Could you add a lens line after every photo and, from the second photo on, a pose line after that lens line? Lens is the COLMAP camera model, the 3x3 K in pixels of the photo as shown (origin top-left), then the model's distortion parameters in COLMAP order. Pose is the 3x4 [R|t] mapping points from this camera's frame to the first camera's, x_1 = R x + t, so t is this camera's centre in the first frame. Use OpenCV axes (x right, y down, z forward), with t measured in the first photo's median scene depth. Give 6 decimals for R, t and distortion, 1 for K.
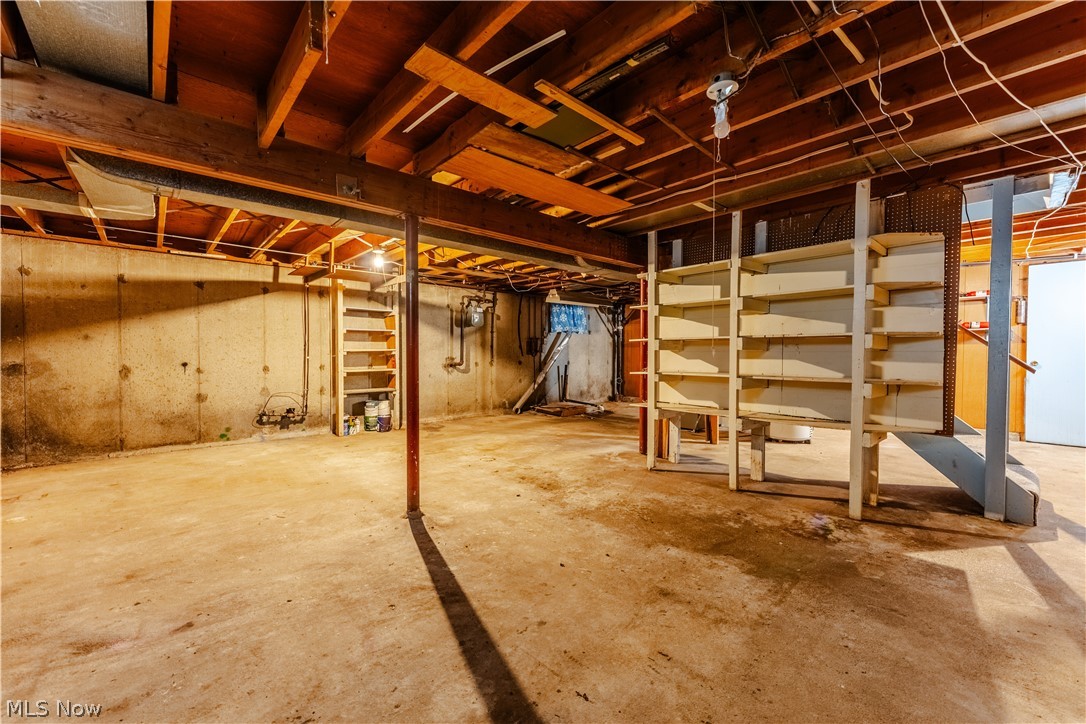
lens RADIAL K [[436.8, 0, 543.0], [0, 436.8, 362.0], [0, 0, 1]] dist [0.001713, -0.000146]
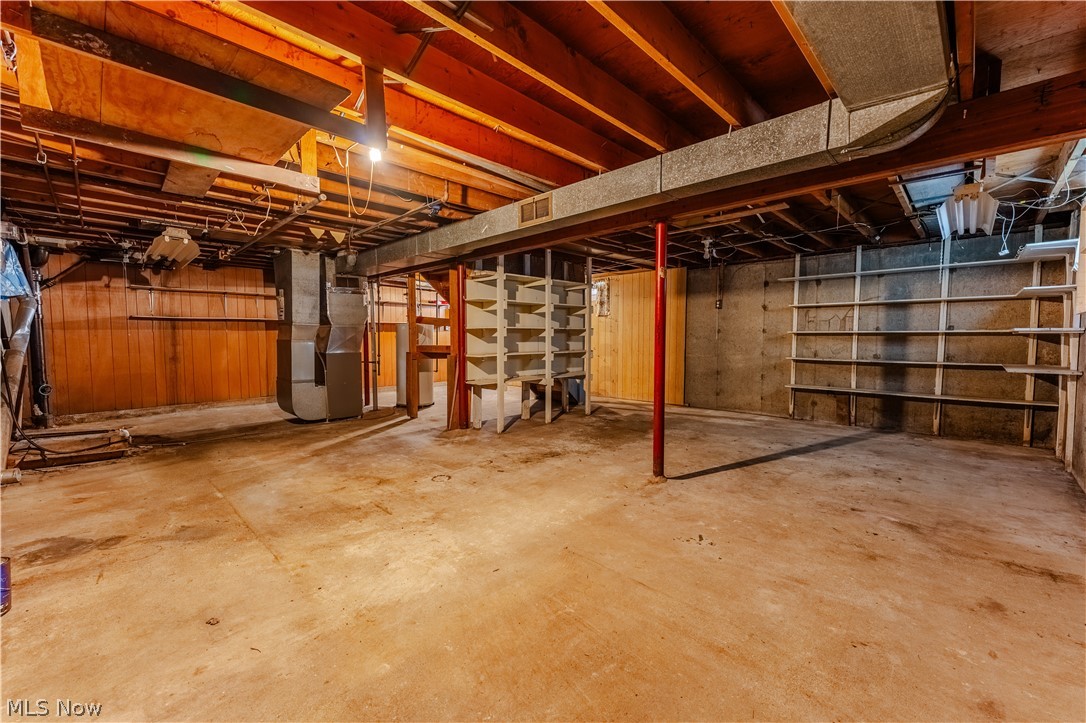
lens RADIAL K [[436.8, 0, 543.0], [0, 436.8, 361.5], [0, 0, 1]] dist [0.001713, -0.000146]
pose [[-0.060269, -0.060661, 0.996337, -1.337783], [0.023695, 0.997784, 0.062182, -0.040587], [-0.997901, 0.027356, -0.058698, 1.285386]]
